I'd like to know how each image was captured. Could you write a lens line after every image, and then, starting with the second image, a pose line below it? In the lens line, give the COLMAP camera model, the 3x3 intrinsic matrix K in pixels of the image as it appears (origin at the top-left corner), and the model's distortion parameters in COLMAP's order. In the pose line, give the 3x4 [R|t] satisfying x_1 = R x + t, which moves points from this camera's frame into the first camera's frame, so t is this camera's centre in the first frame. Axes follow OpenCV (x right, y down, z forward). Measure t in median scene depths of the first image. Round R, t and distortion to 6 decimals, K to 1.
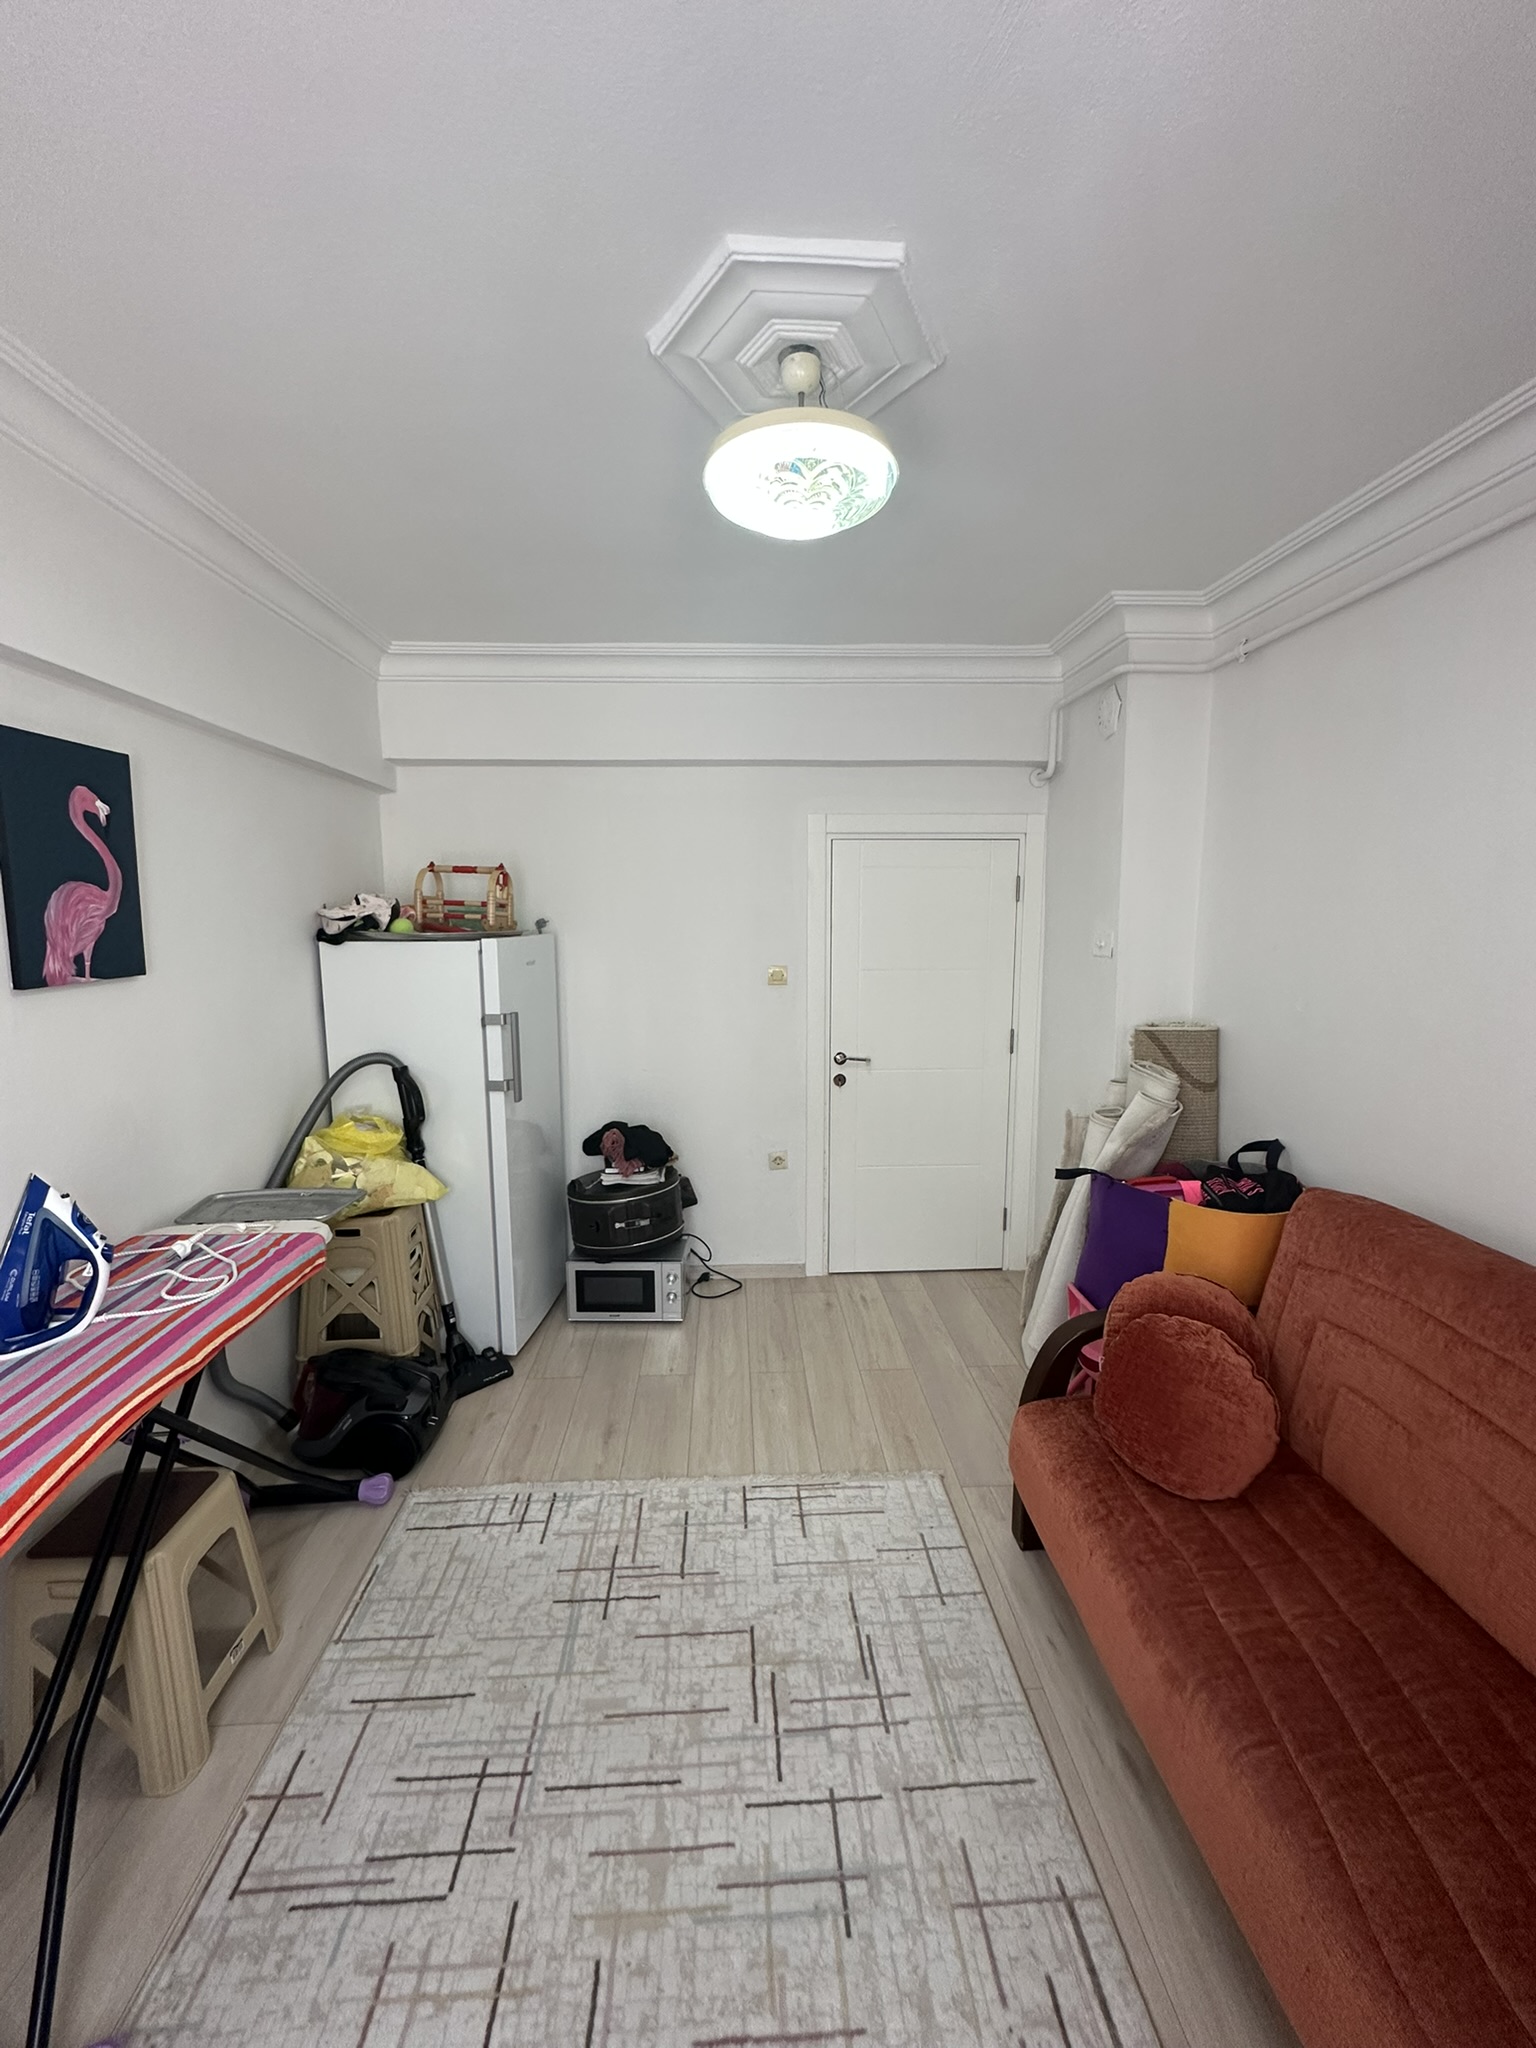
lens RADIAL K [[822.0, 0, 765.9], [0, 822.0, 1030.0], [0, 0, 1]] dist [-0.003727, 0.000970]
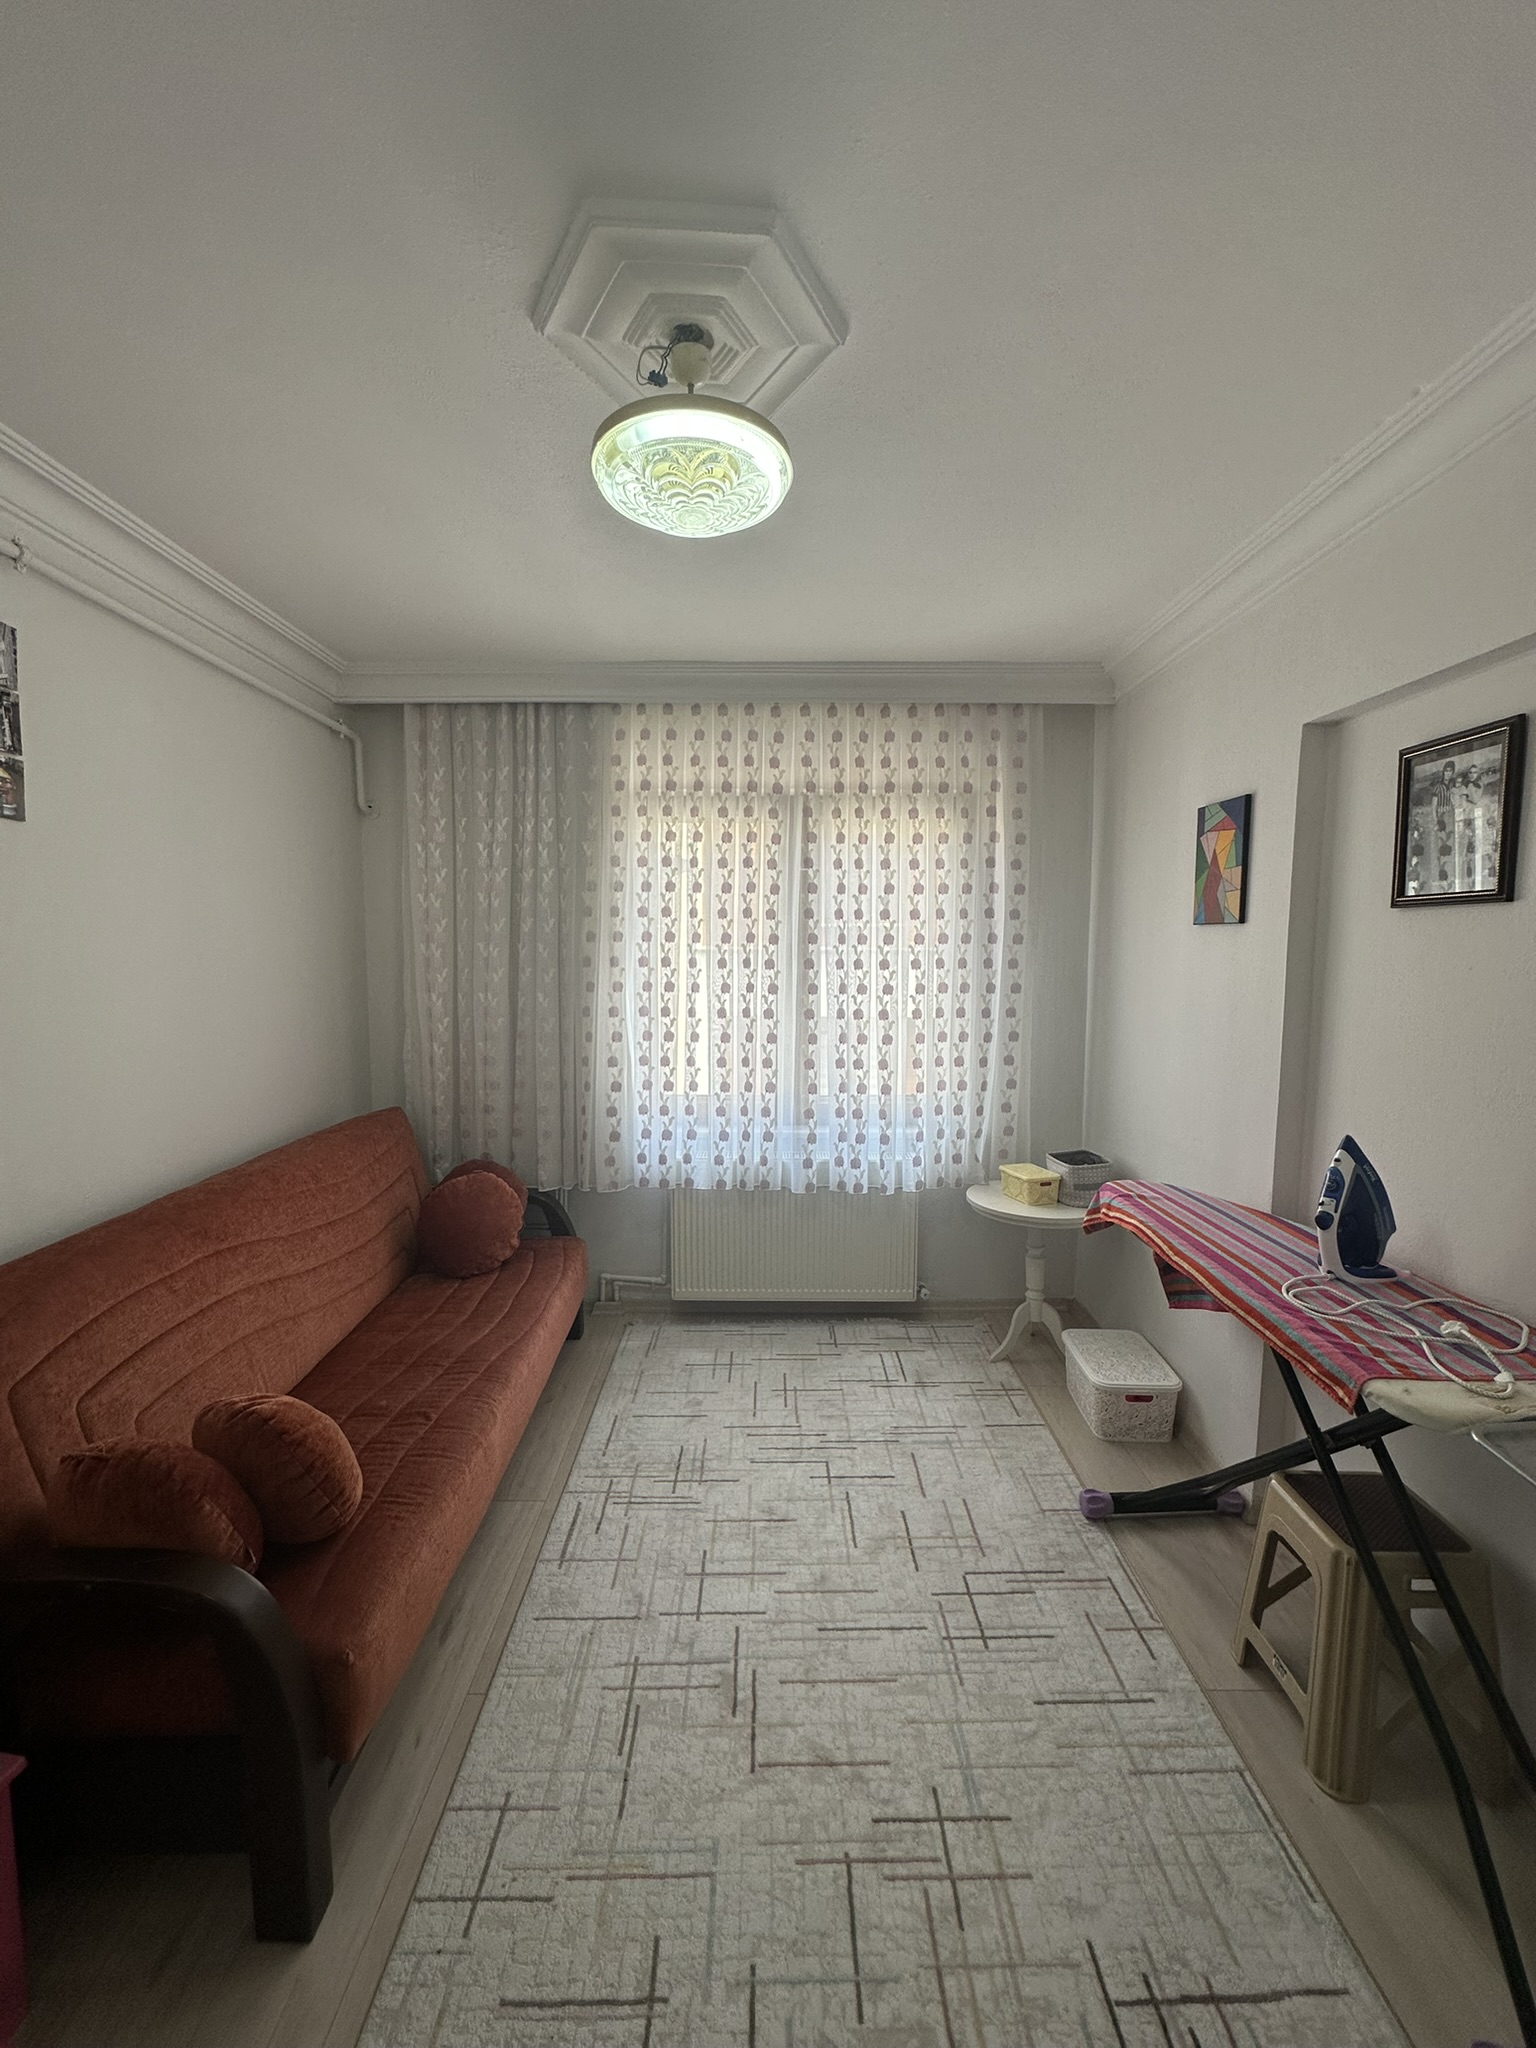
lens RADIAL K [[822.0, 0, 771.5], [0, 822.0, 1024.9], [0, 0, 1]] dist [-0.003727, 0.000970]
pose [[-0.998989, 0.003828, 0.044794, -0.083593], [0.013945, 0.973608, 0.227800, -0.222823], [-0.042740, 0.228194, -0.972677, 1.795561]]
